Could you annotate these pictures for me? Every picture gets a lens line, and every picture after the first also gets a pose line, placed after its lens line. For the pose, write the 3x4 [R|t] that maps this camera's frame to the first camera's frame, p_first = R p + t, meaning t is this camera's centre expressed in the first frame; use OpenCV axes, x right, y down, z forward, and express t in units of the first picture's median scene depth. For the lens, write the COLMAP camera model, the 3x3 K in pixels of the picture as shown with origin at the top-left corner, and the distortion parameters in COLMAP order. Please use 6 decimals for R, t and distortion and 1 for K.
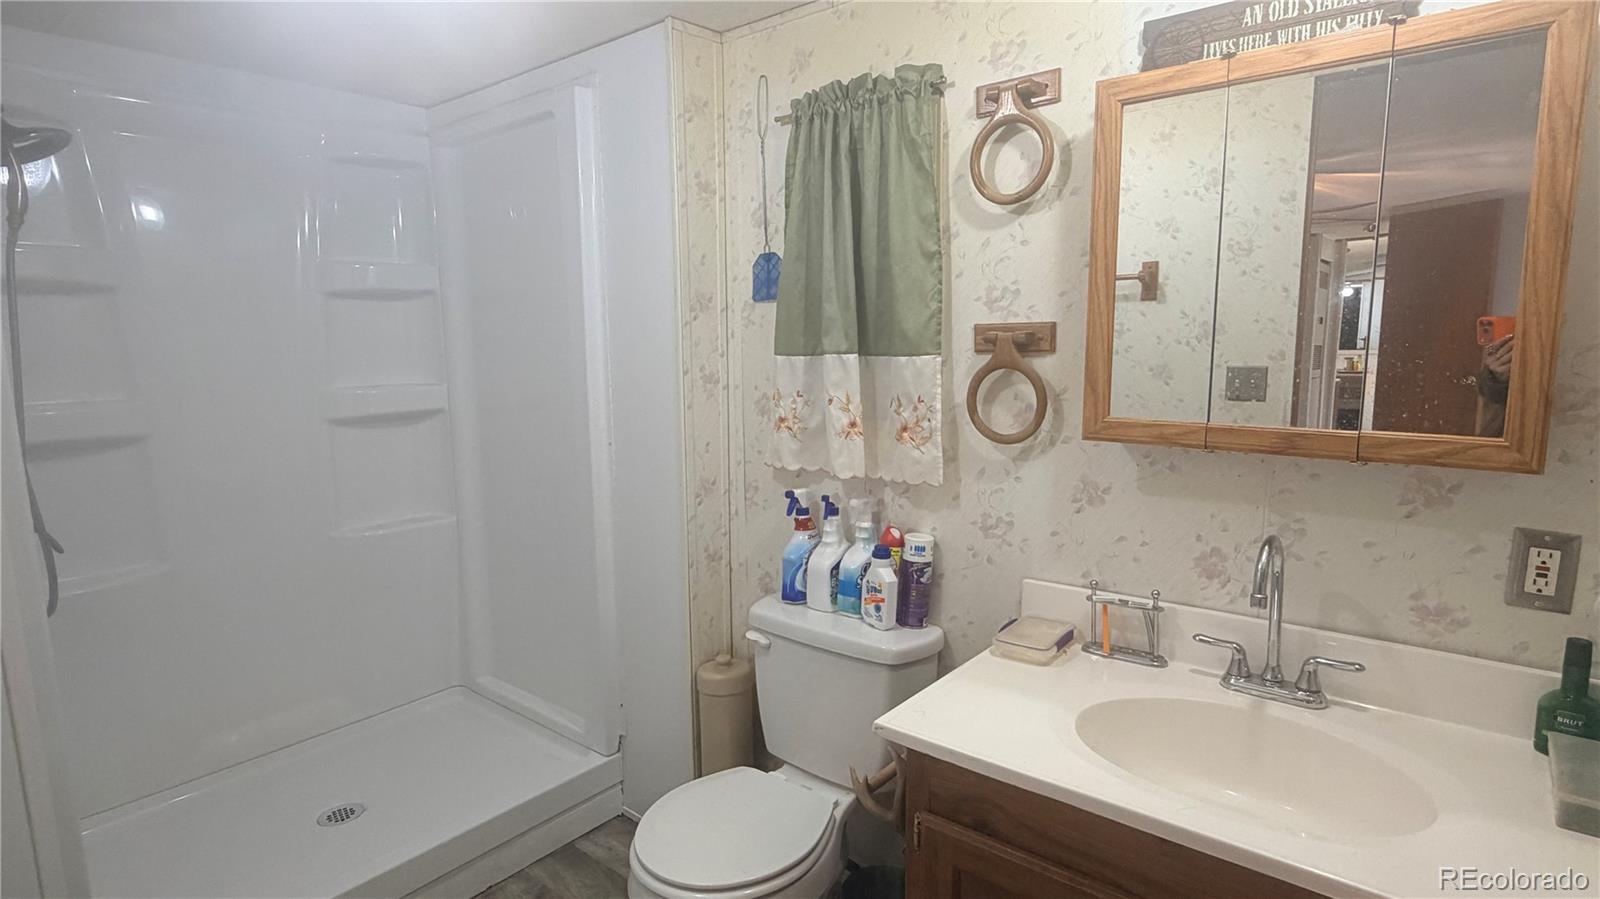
lens RADIAL K [[821.1, 0, 796.8], [0, 821.1, 452.3], [0, 0, 1]] dist [-0.001867, 0.000399]
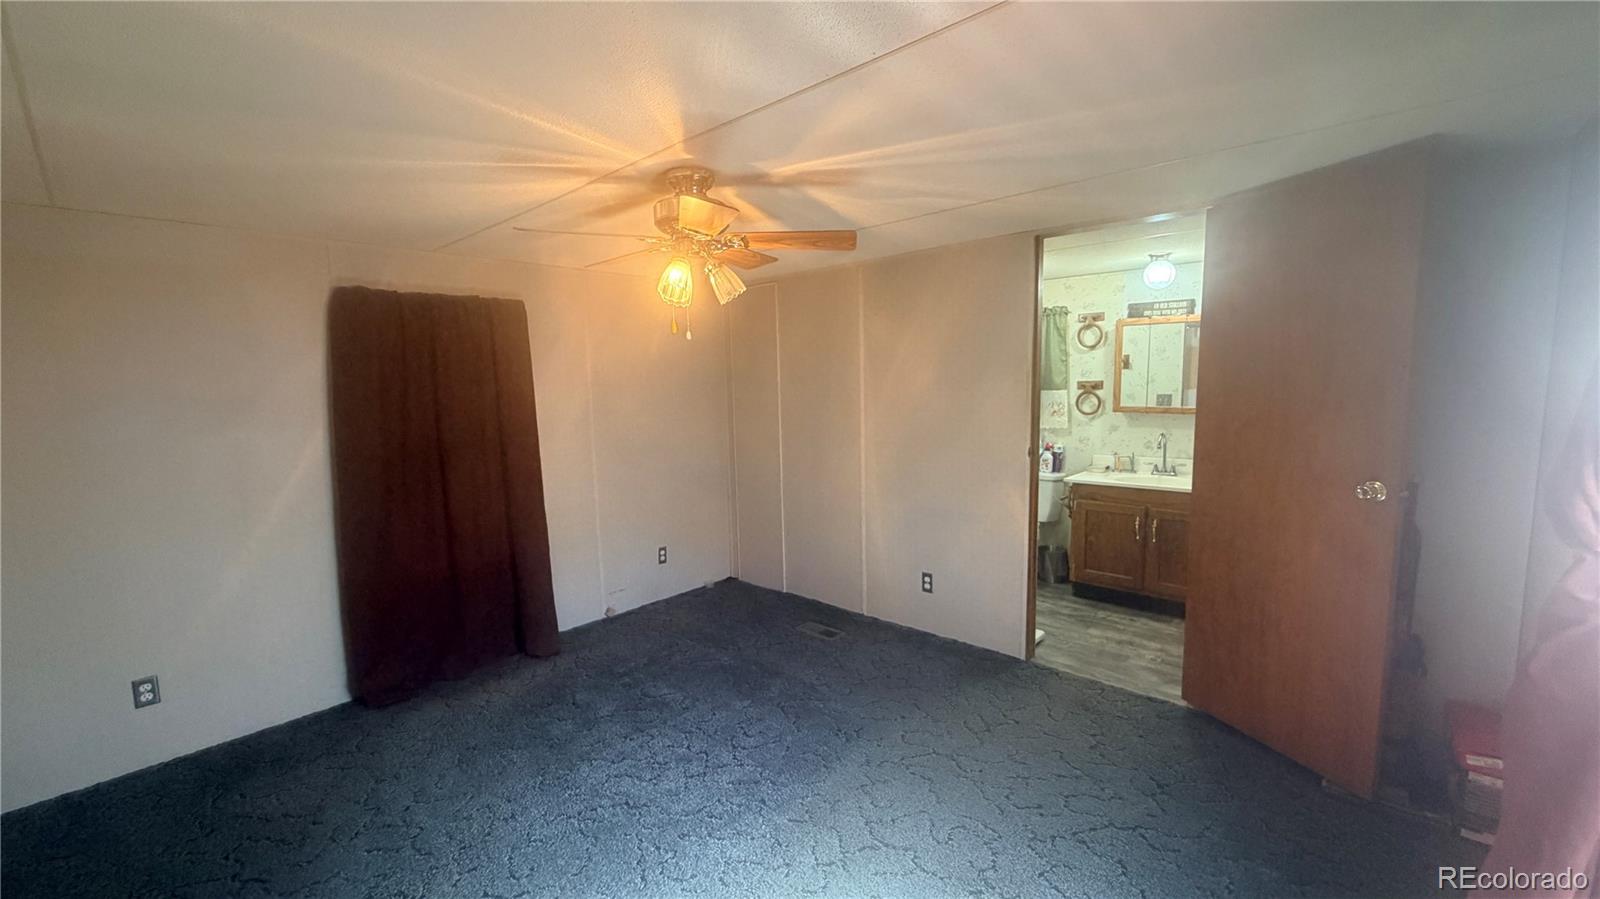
lens RADIAL K [[639.2, 0, 792.6], [0, 639.2, 455.4], [0, 0, 1]] dist [-0.003298, 0.000248]
pose [[0.998392, -0.001005, -0.056673, -0.855339], [-0.000258, 0.999752, -0.022272, 0.224337], [0.056681, 0.022250, 0.998144, -1.798263]]
